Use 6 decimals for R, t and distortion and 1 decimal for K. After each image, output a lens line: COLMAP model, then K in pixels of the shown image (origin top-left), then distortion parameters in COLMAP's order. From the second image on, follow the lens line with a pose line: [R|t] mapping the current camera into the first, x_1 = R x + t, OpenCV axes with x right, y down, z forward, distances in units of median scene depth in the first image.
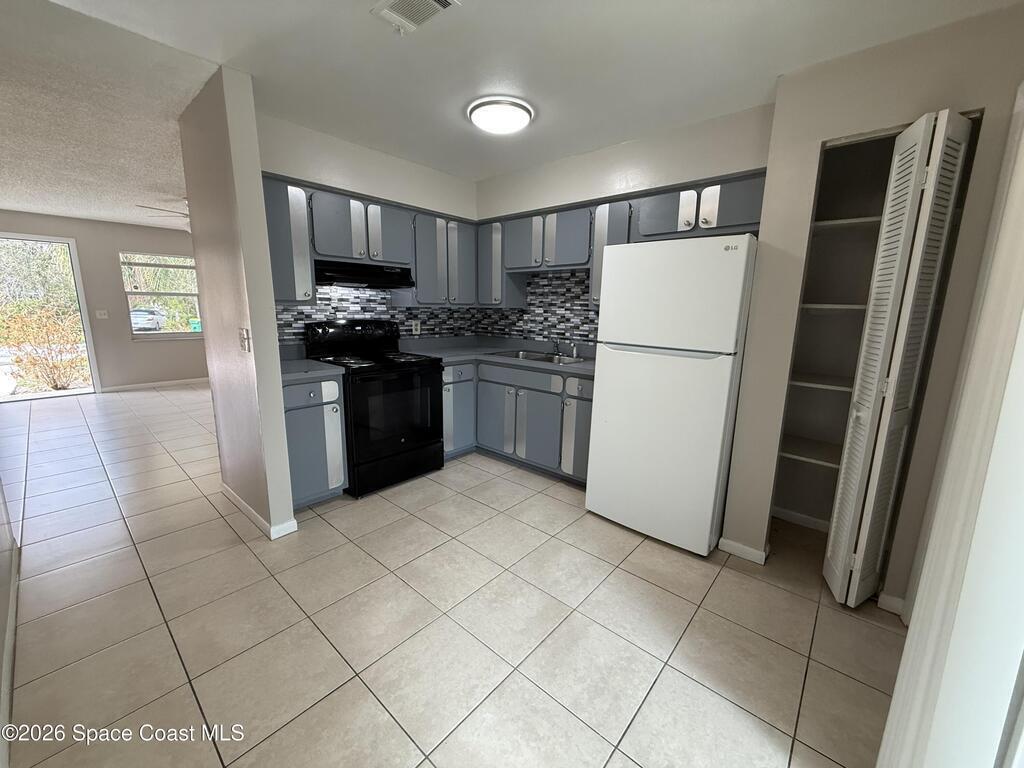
lens RADIAL K [[407.2, 0, 510.0], [0, 407.2, 383.5], [0, 0, 1]] dist [0.001031, 0.000439]
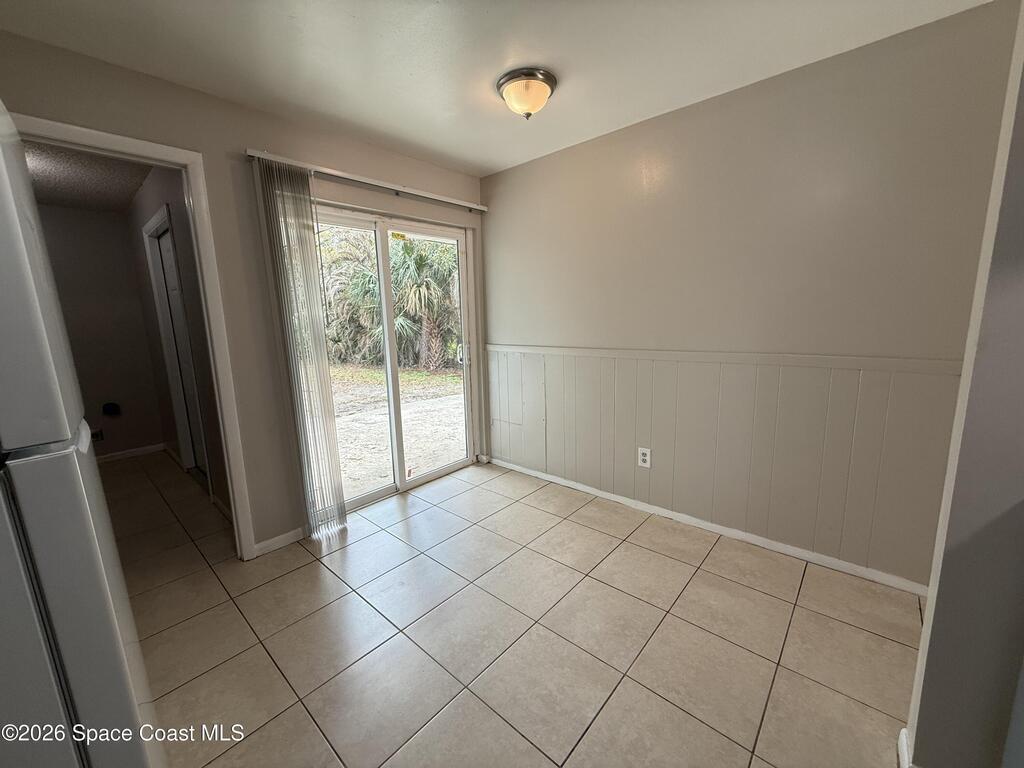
lens RADIAL K [[407.2, 0, 508.0], [0, 407.2, 384.8], [0, 0, 1]] dist [0.001031, 0.000439]
pose [[-0.999807, 0.008430, 0.017723, -0.065666], [0.014231, 0.933264, 0.358910, -0.187972], [-0.013515, 0.359093, -0.933204, 0.991009]]
